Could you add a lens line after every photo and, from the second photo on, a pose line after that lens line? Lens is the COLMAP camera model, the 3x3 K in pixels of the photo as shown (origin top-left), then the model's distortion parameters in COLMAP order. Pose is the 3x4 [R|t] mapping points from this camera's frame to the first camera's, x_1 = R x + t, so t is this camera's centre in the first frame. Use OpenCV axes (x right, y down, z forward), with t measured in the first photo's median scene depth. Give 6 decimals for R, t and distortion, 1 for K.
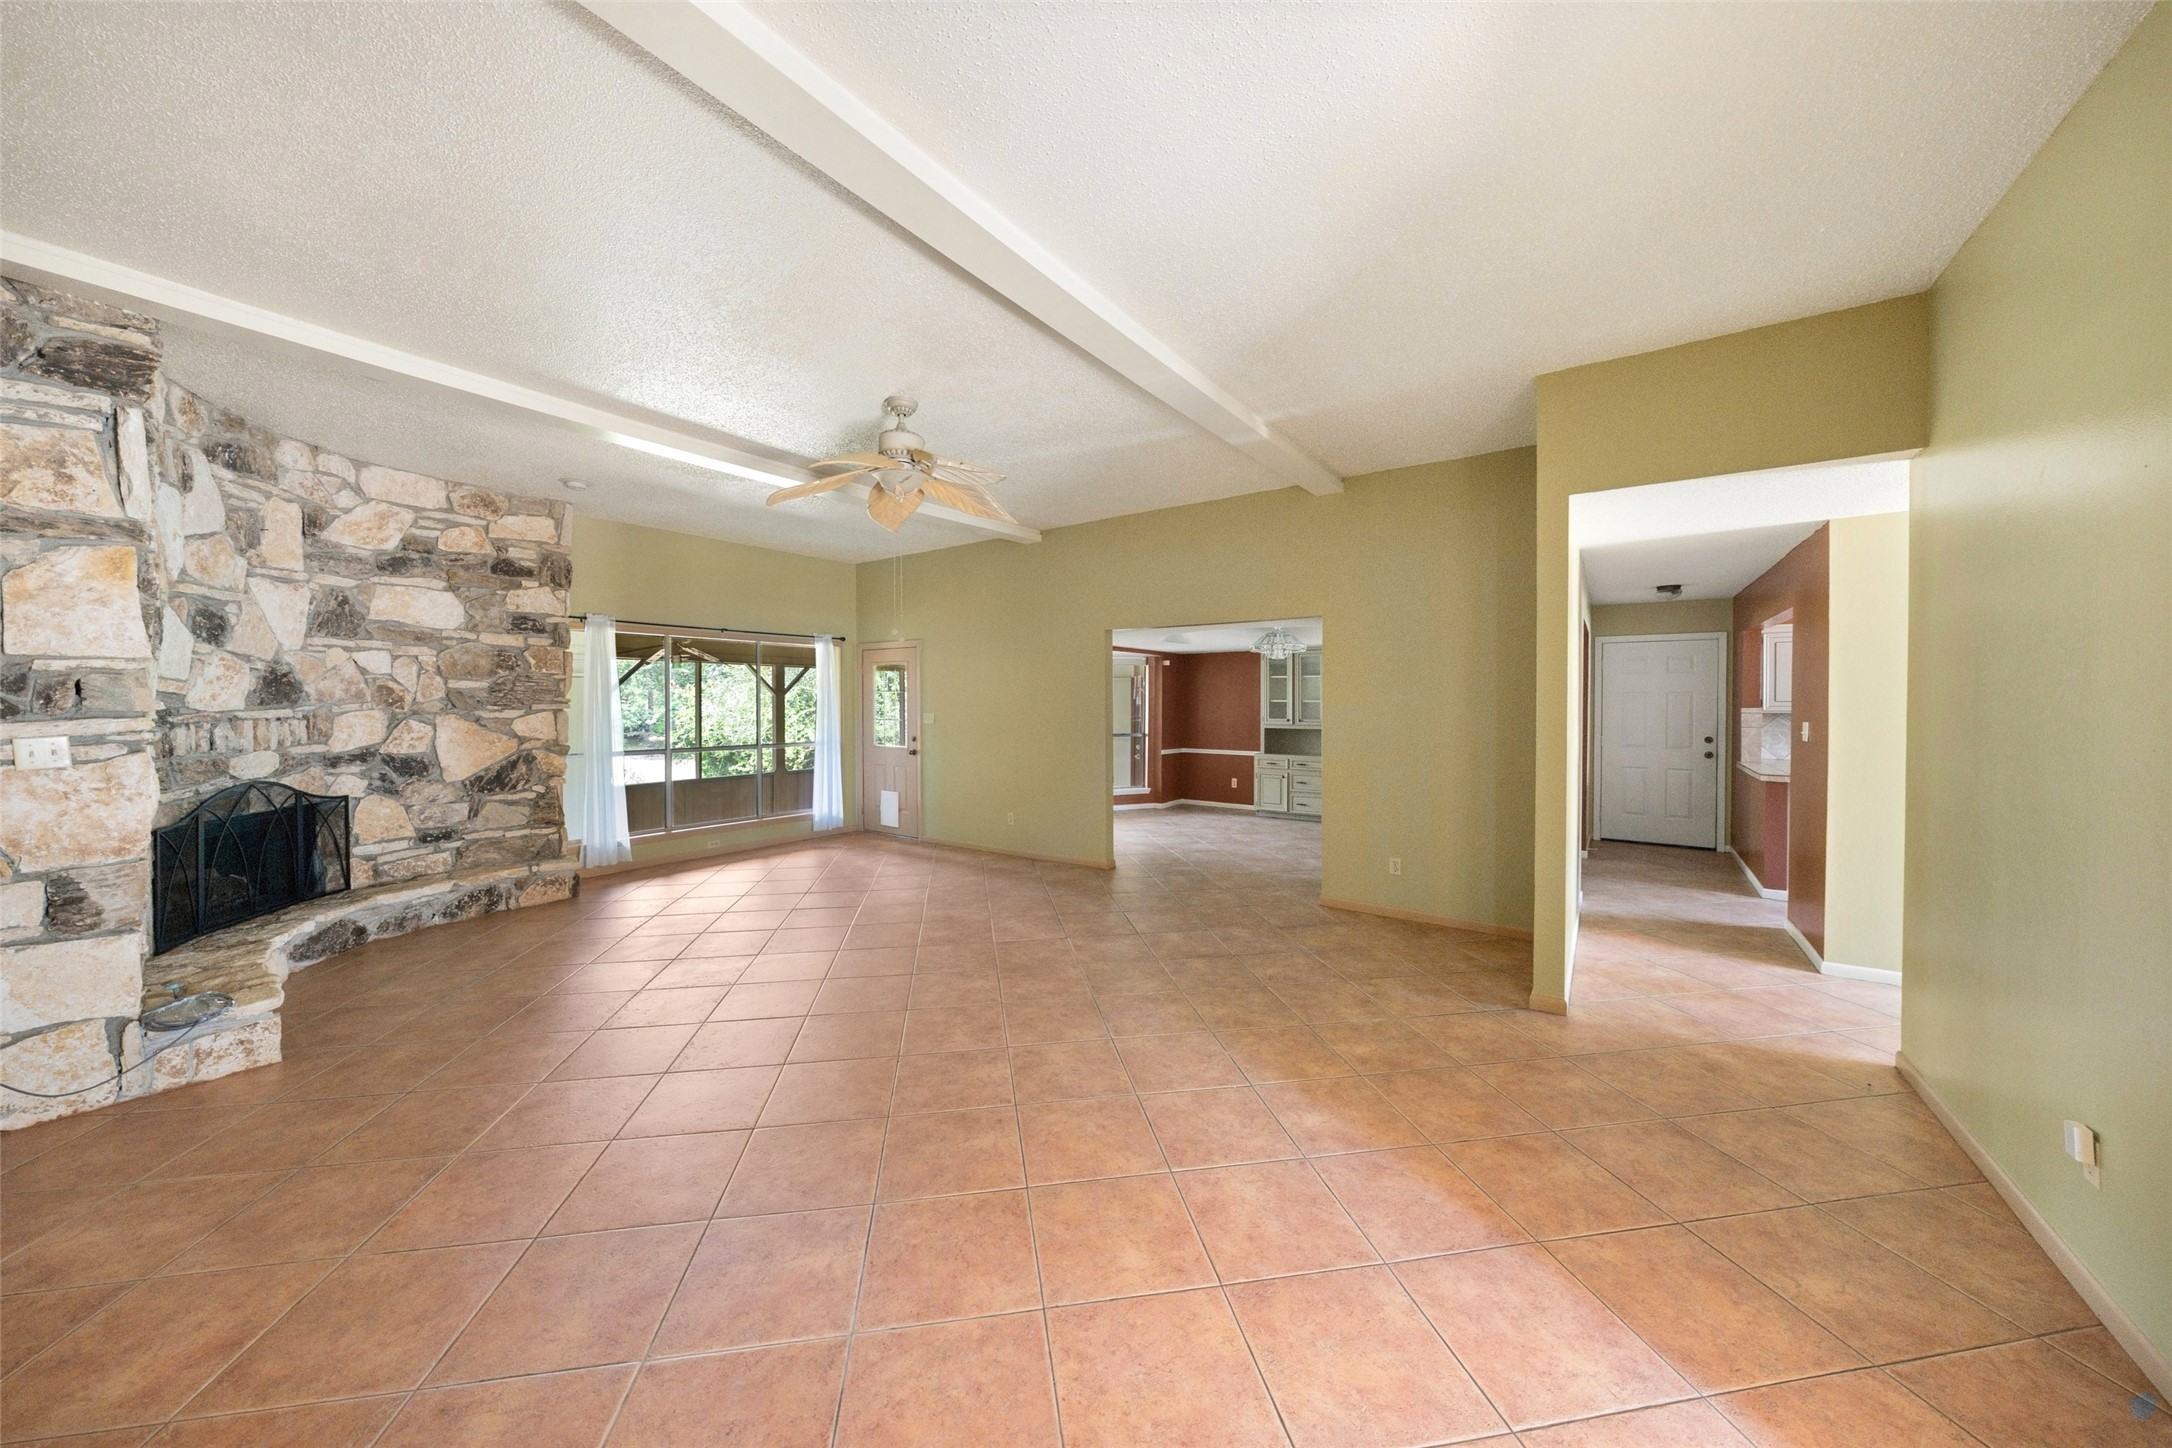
lens RADIAL K [[738.9, 0, 1079.2], [0, 738.9, 709.8], [0, 0, 1]] dist [-0.000948, -0.000217]
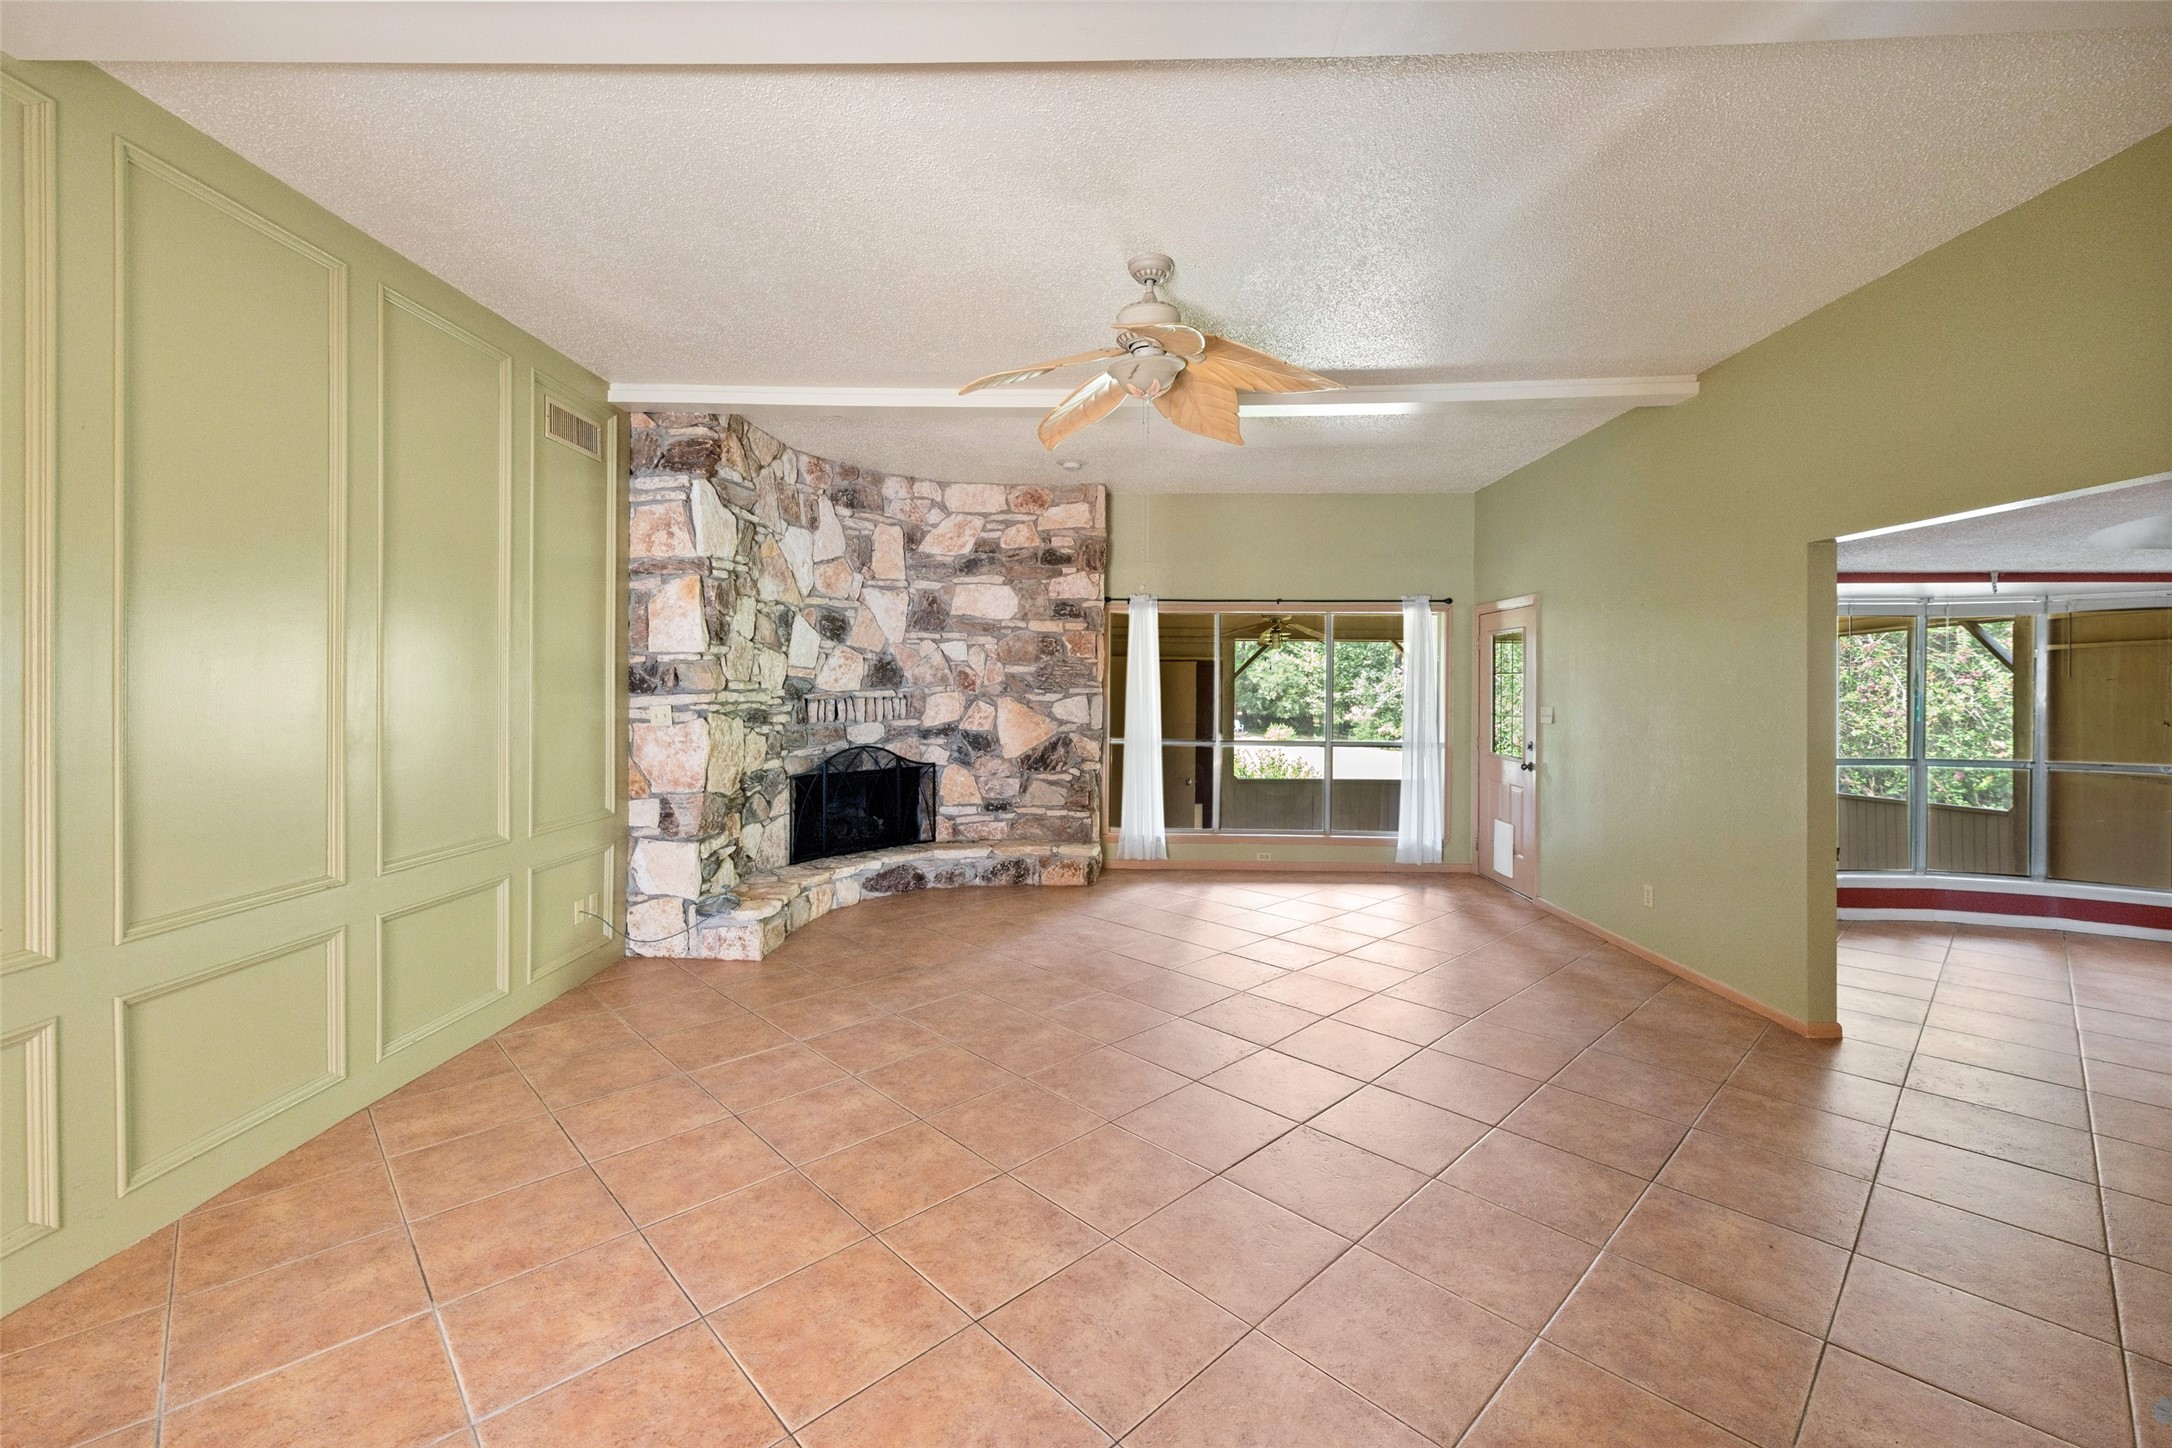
lens RADIAL K [[901.5, 0, 1070.2], [0, 901.5, 688.9], [0, 0, 1]] dist [0.001220, 0.000247]
pose [[0.558640, 0.005971, -0.829389, 0.332531], [-0.015899, 0.999867, -0.003511, -0.002414], [0.829258, 0.015148, 0.558661, 0.349667]]
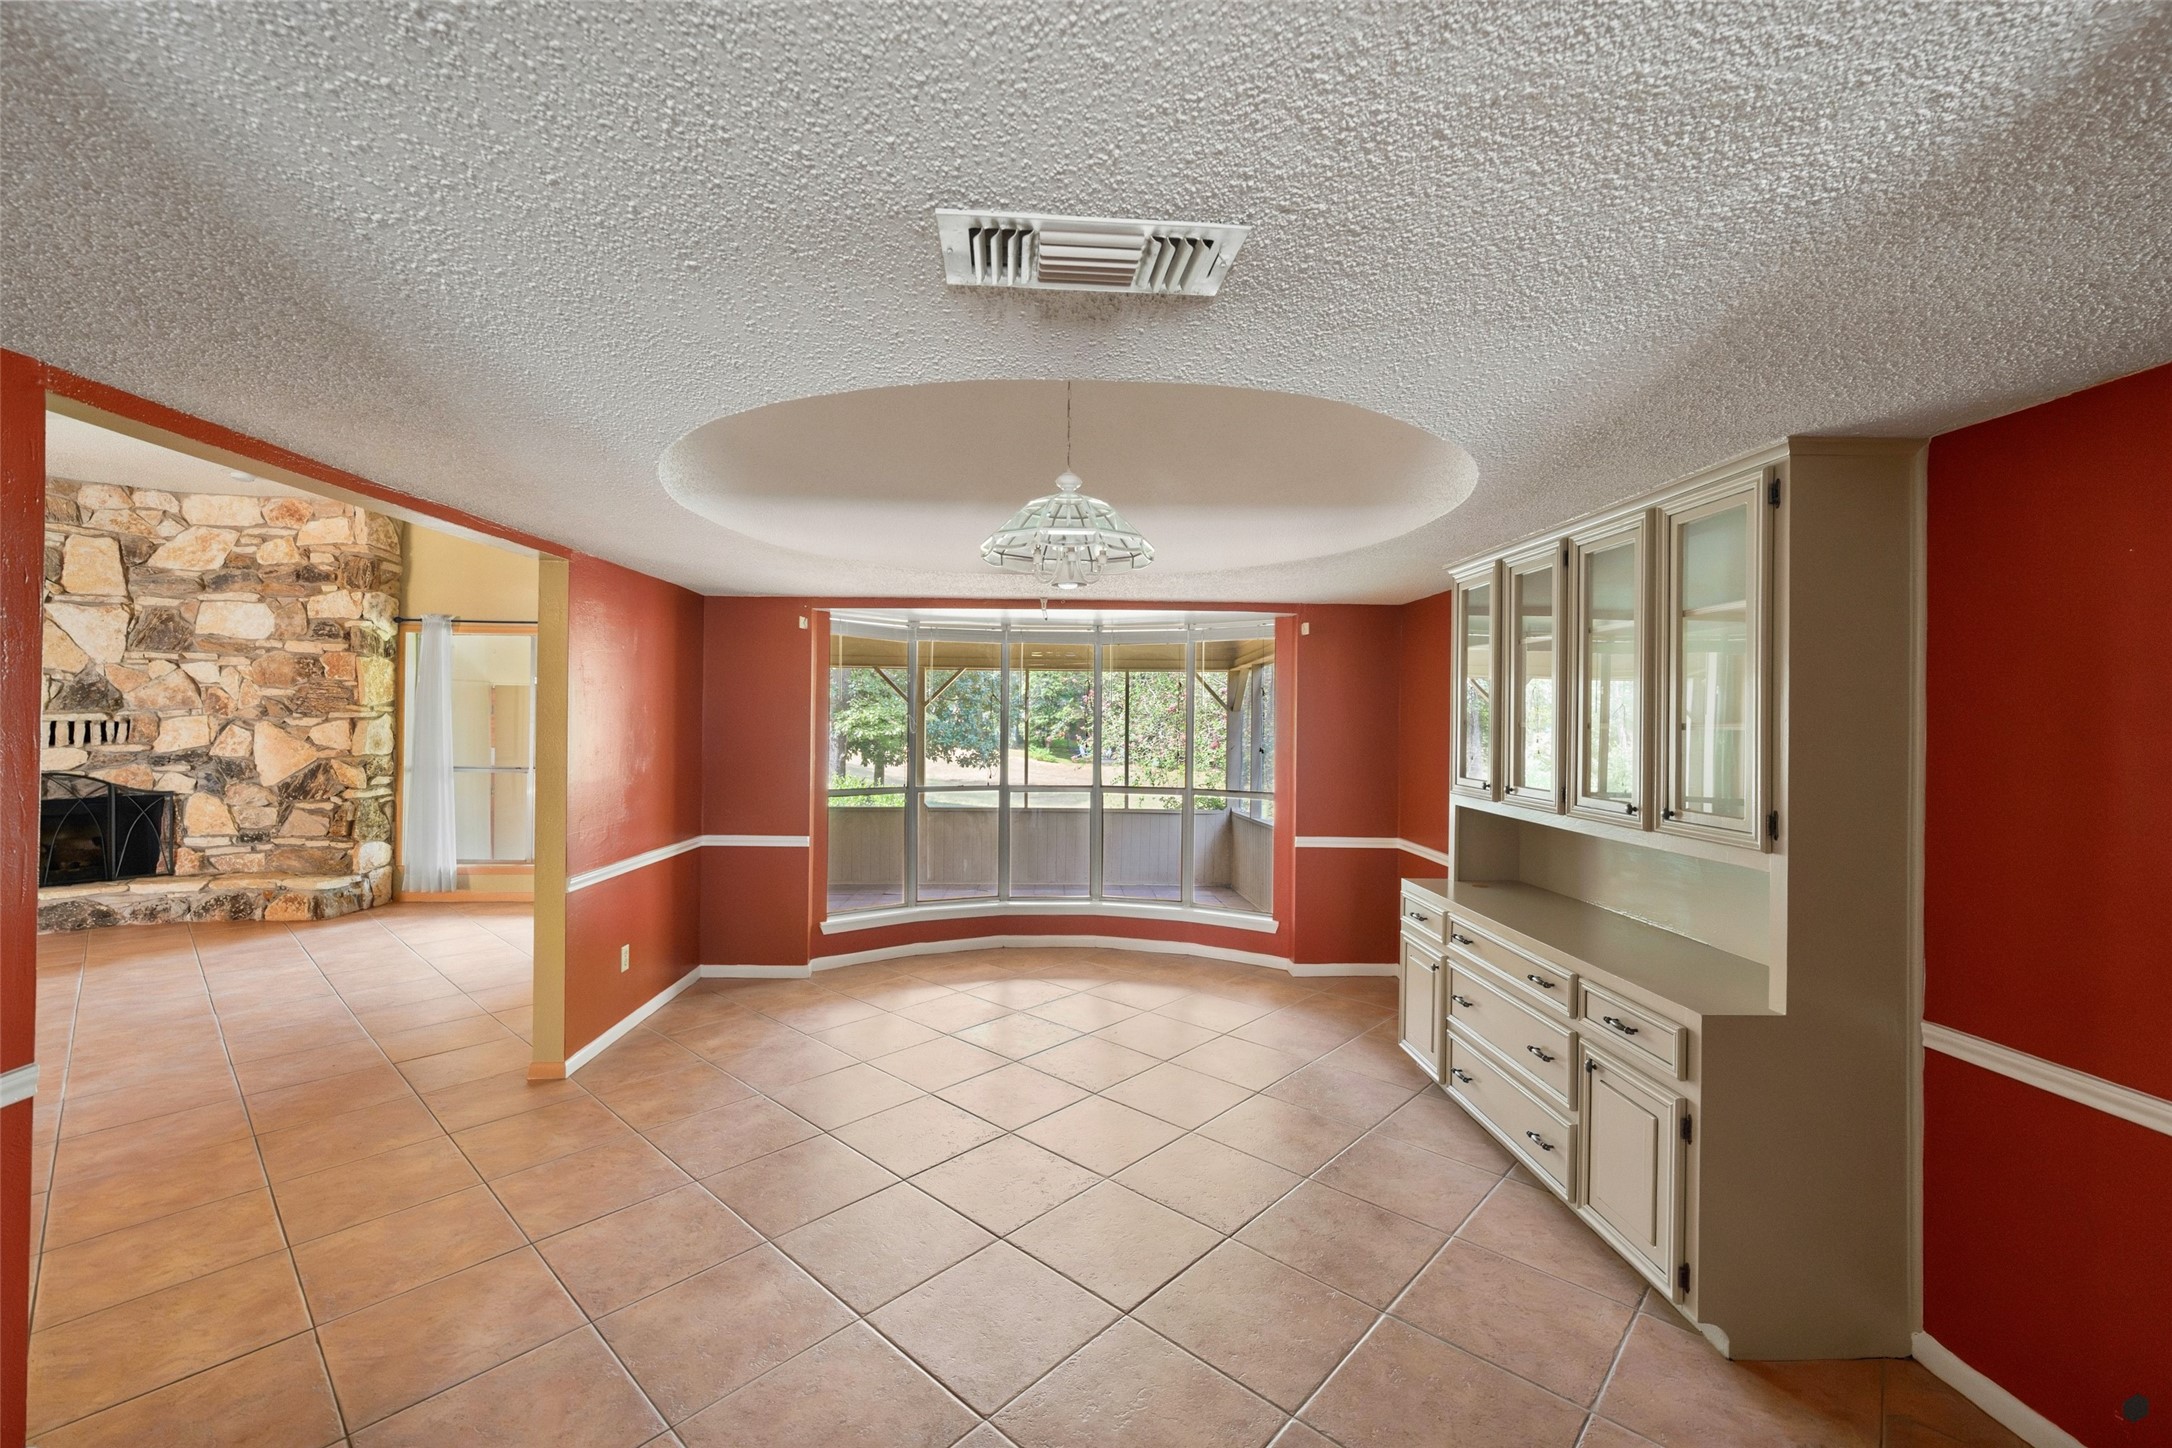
lens RADIAL K [[901.5, 0, 1083.0], [0, 901.5, 711.6], [0, 0, 1]] dist [0.001220, 0.000247]
pose [[0.609250, 0.005059, -0.792962, 0.911183], [-0.019544, 0.999772, -0.008637, -0.019779], [0.792737, 0.020759, 0.609210, 1.213455]]
